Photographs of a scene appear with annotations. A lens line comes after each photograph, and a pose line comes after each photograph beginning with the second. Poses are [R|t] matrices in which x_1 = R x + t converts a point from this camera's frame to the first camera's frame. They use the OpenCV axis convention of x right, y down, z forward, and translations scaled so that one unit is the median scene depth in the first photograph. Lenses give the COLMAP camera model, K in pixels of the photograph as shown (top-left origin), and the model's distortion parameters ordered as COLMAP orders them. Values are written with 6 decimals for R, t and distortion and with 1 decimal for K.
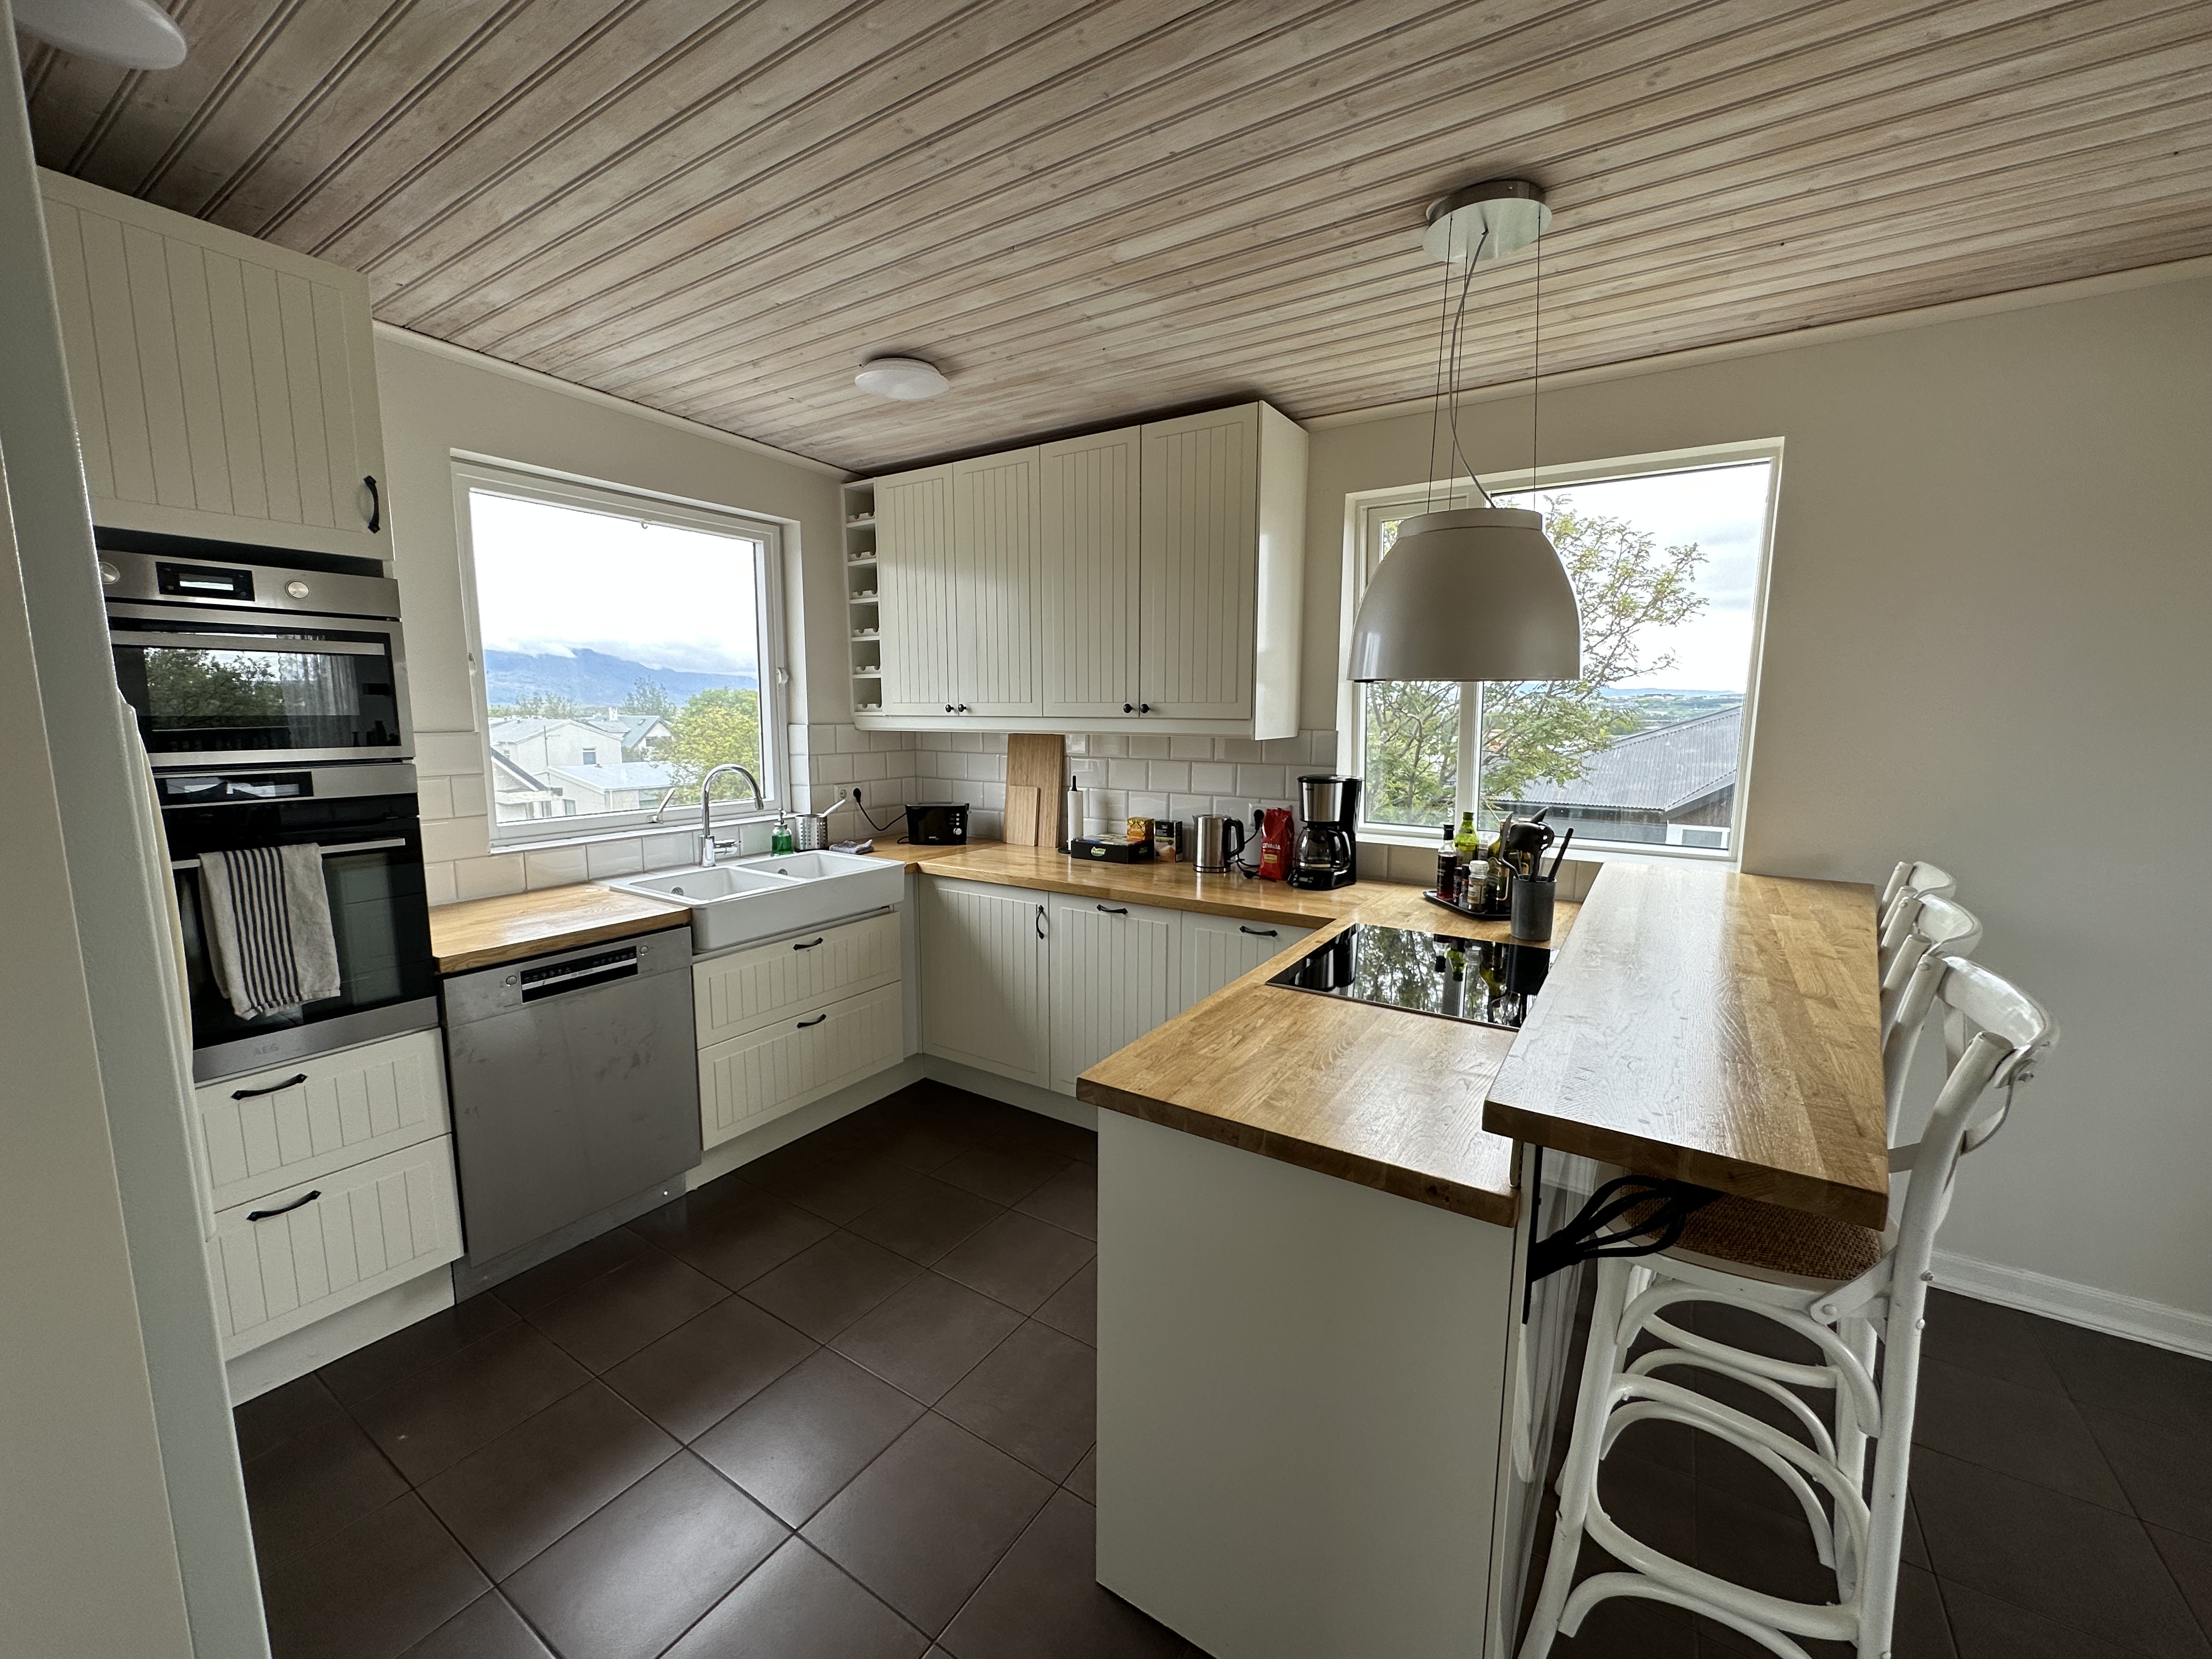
lens RADIAL K [[882.5, 0, 1106.0], [0, 882.5, 829.5], [0, 0, 1]] dist [-0.002566, -0.000338]
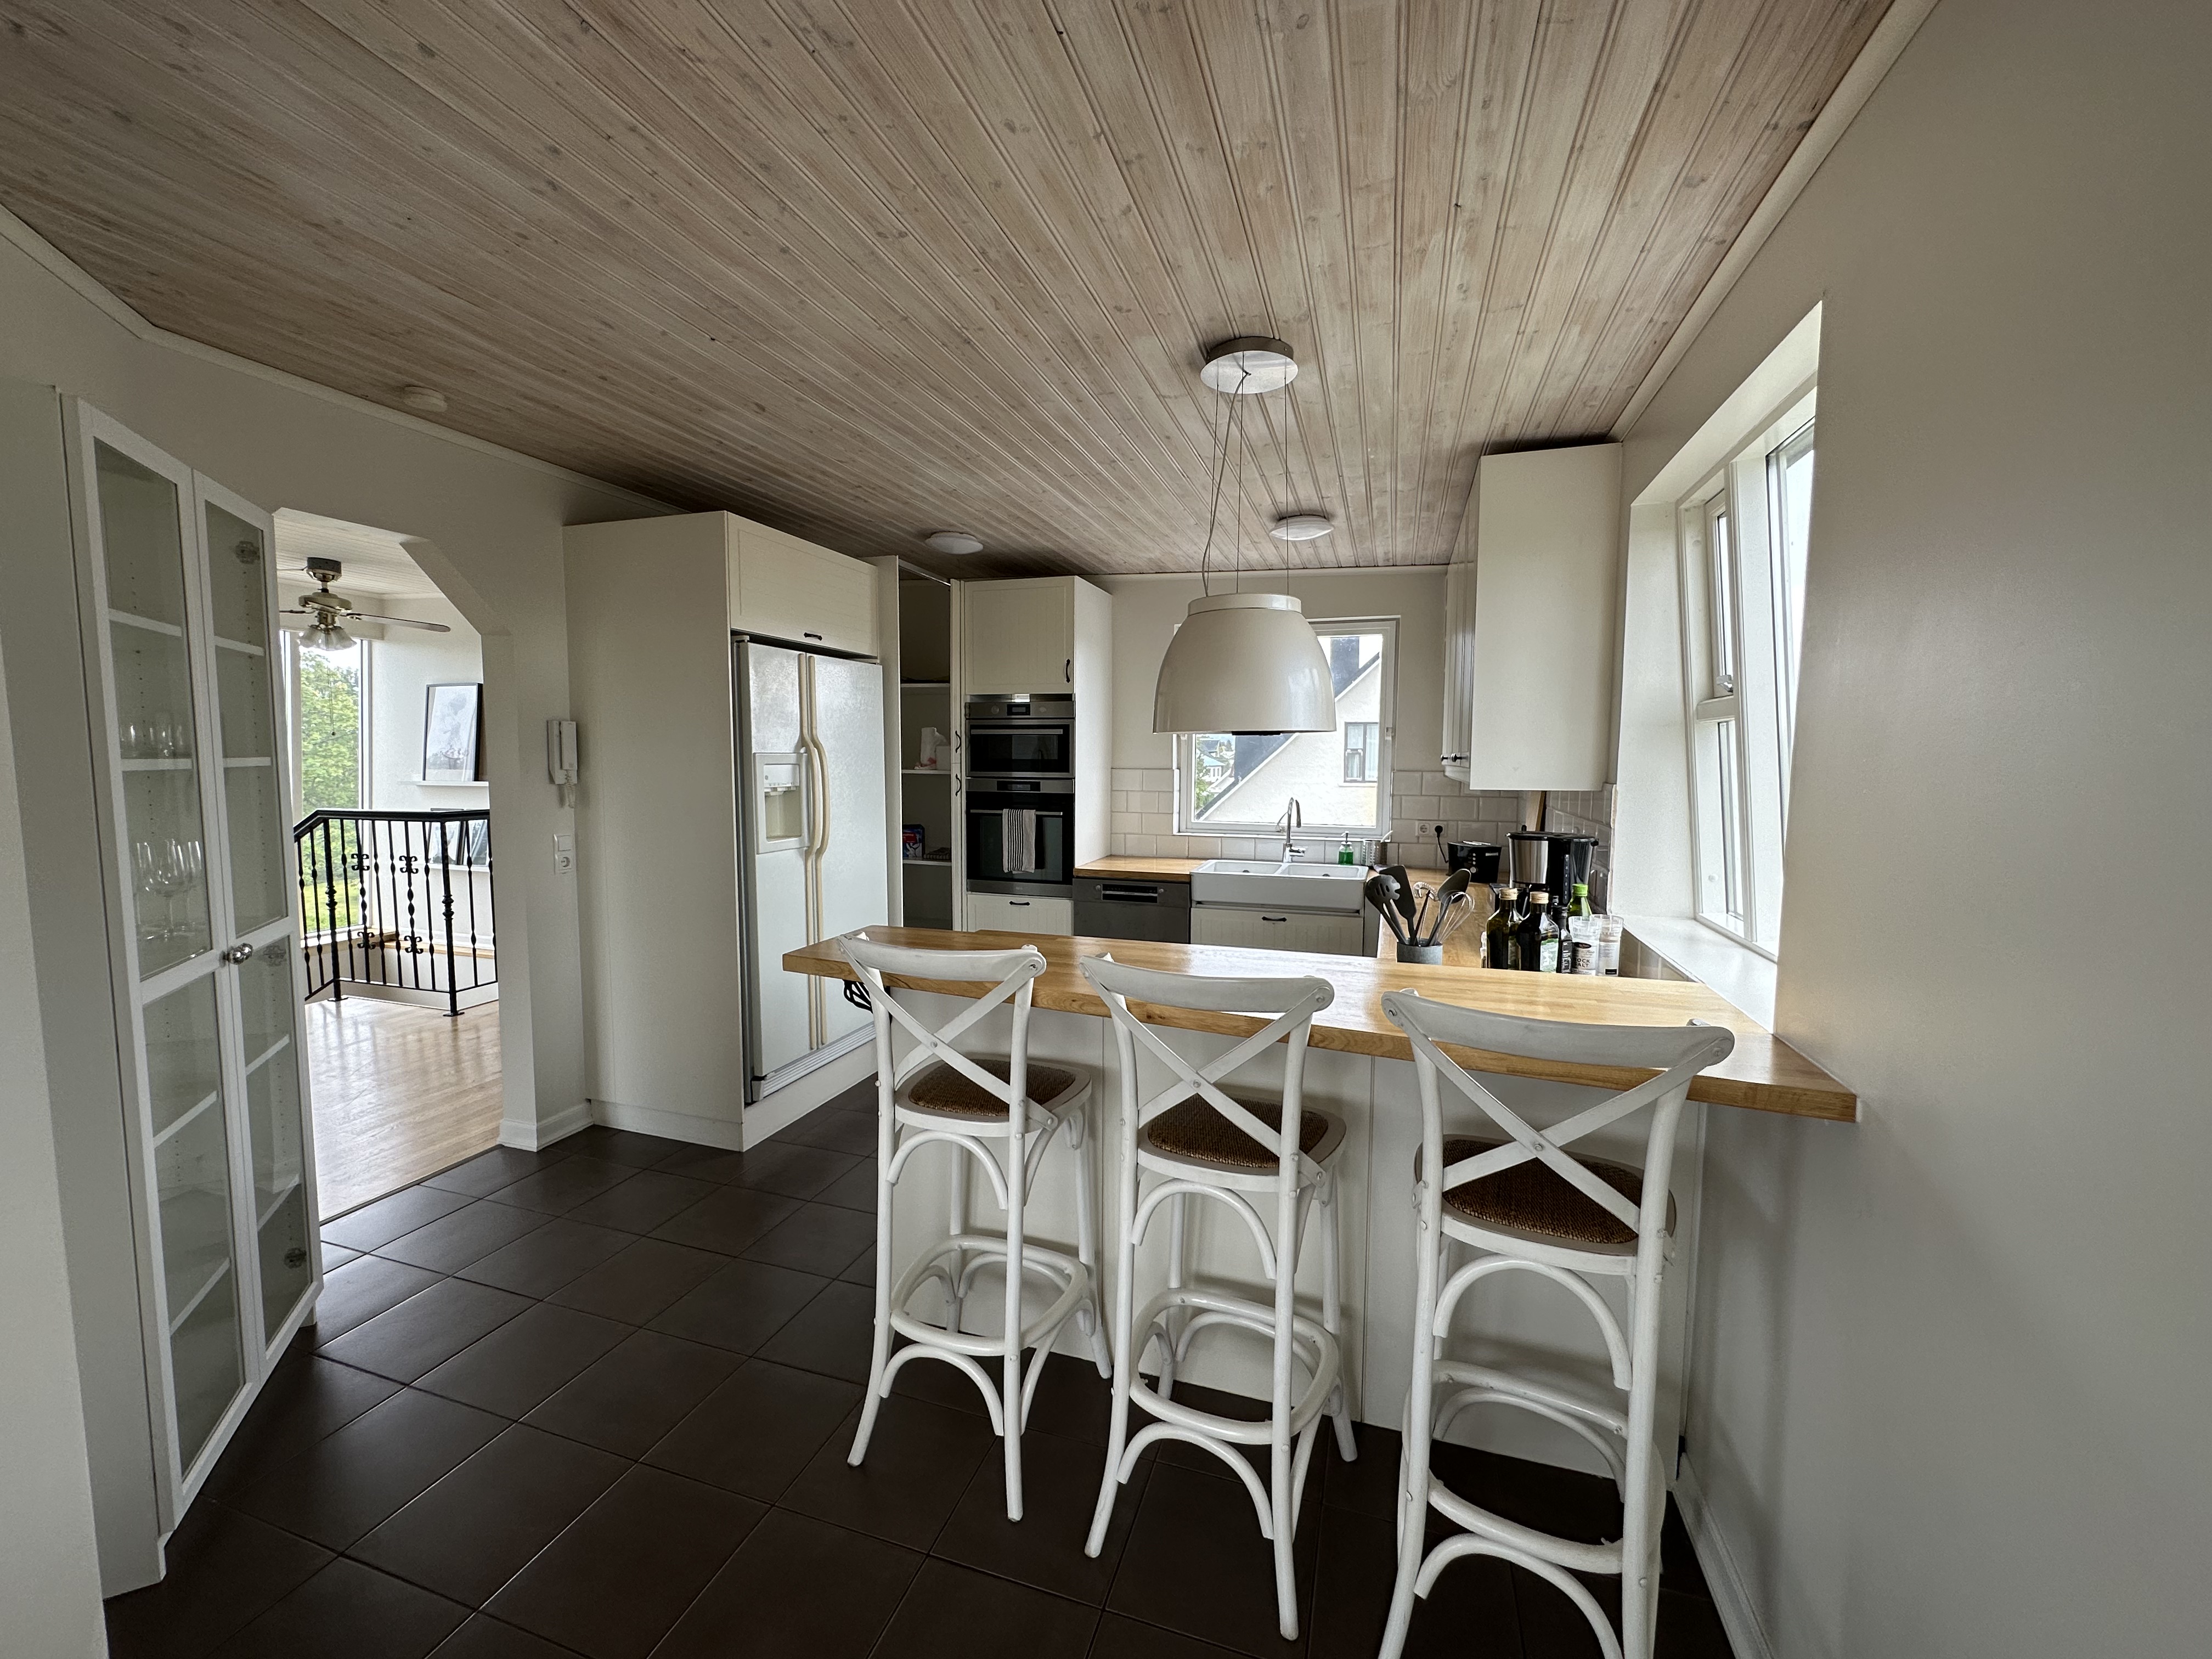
lens RADIAL K [[882.5, 0, 1106.0], [0, 882.5, 829.5], [0, 0, 1]] dist [-0.002566, -0.000338]
pose [[0.258119, 0.079715, -0.962819, 1.324911], [-0.135631, 0.989710, 0.045580, -0.060192], [0.956545, 0.118823, 0.266275, 0.451938]]
